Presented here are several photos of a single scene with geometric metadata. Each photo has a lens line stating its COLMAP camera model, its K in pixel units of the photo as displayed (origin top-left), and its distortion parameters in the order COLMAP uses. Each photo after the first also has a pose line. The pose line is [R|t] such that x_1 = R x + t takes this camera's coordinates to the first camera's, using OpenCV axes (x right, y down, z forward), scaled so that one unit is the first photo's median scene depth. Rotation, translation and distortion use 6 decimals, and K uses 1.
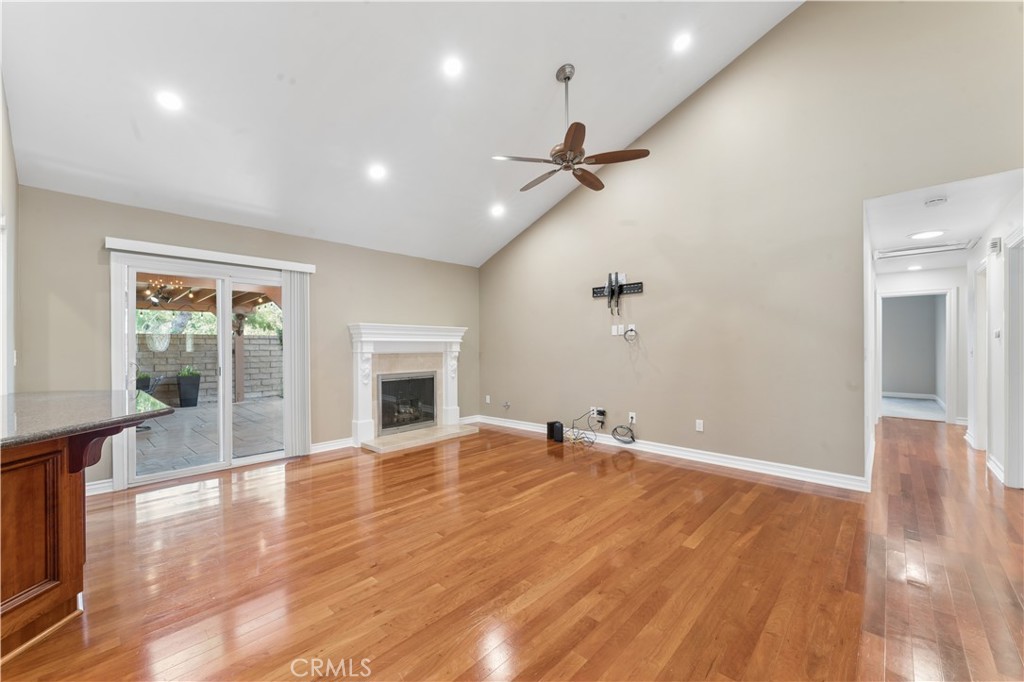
lens RADIAL K [[405.0, 0, 508.9], [0, 405.0, 347.3], [0, 0, 1]] dist [-0.000110, -0.001433]
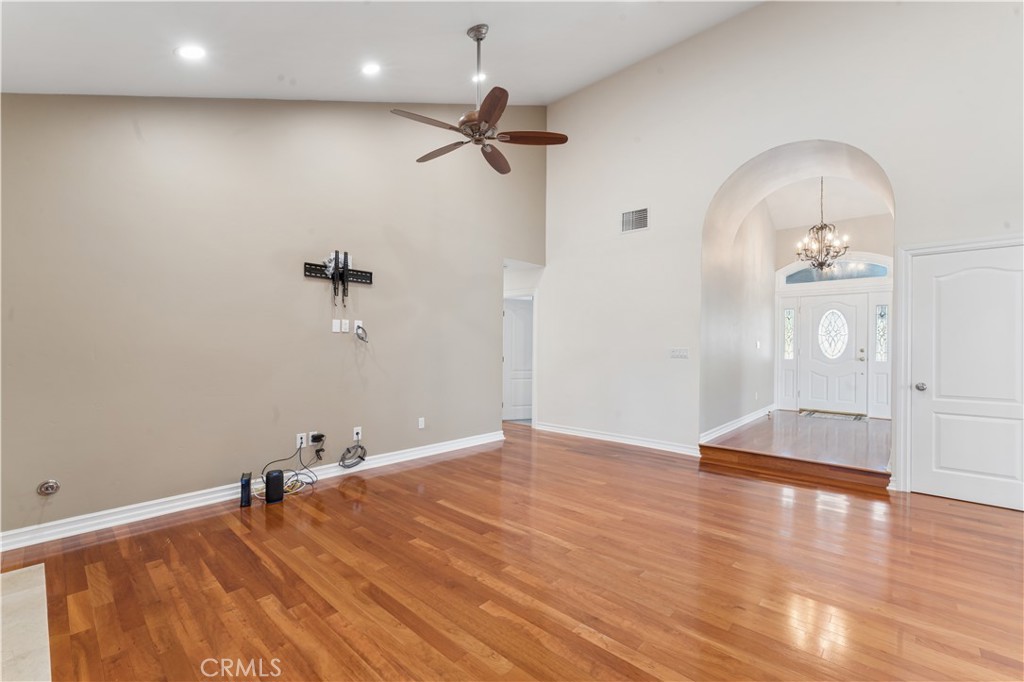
lens RADIAL K [[428.6, 0, 508.5], [0, 428.6, 351.5], [0, 0, 1]] dist [-0.002430, -0.000121]
pose [[-0.010400, -0.003484, 0.999940, -0.568785], [-0.004049, 0.999986, 0.003443, 0.002860], [-0.999938, -0.004013, -0.010414, 0.699730]]
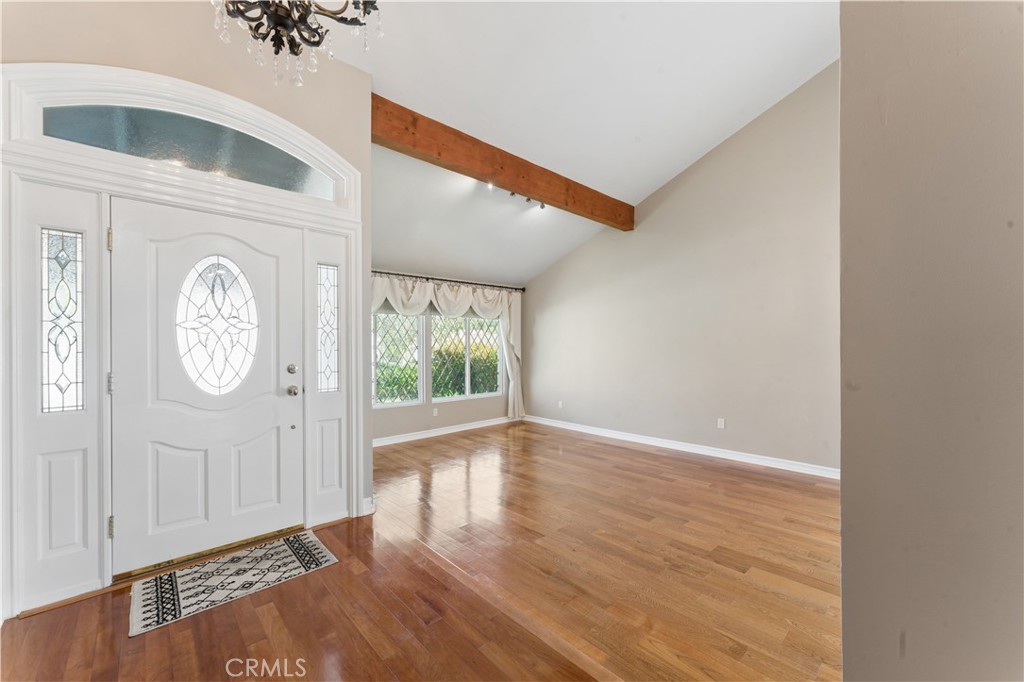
lens RADIAL K [[405.0, 0, 510.9], [0, 405.0, 343.0], [0, 0, 1]] dist [-0.000110, -0.001433]
pose [[-0.997211, 0.008929, 0.074093, 0.514819], [0.008905, 0.999960, -0.000650, -0.033187], [-0.074096, 0.000012, -0.997251, 0.025686]]
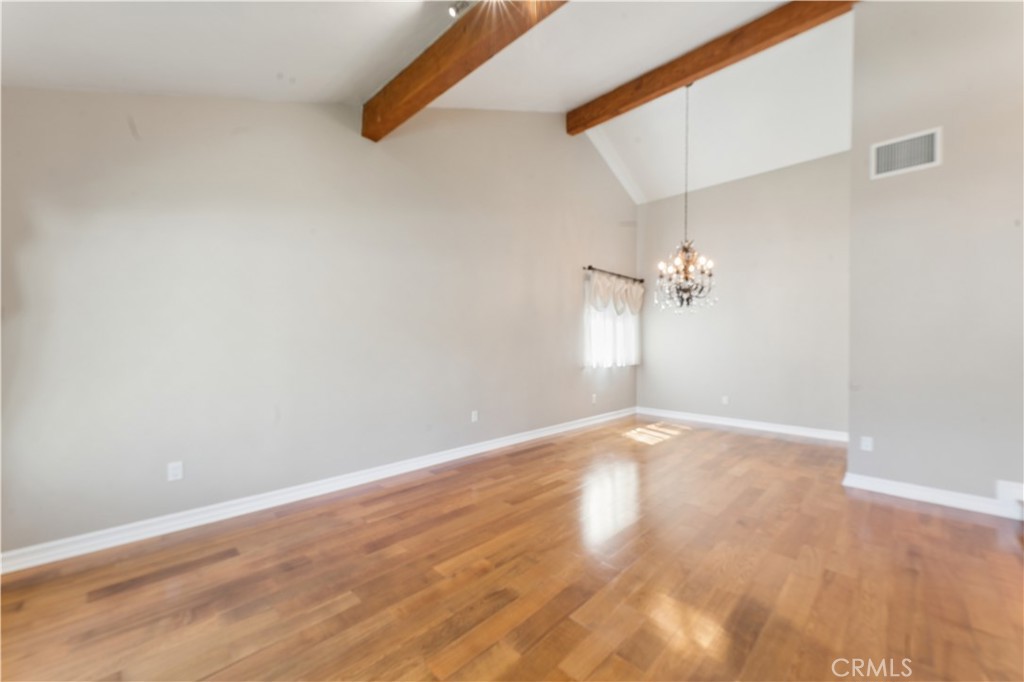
lens RADIAL K [[405.0, 0, 507.4], [0, 405.0, 343.7], [0, 0, 1]] dist [-0.000110, -0.001433]
pose [[-0.037309, 0.003670, -0.999297, 0.956096], [-0.002330, 0.999990, 0.003759, 0.008275], [0.999301, 0.002468, -0.037300, -0.897951]]
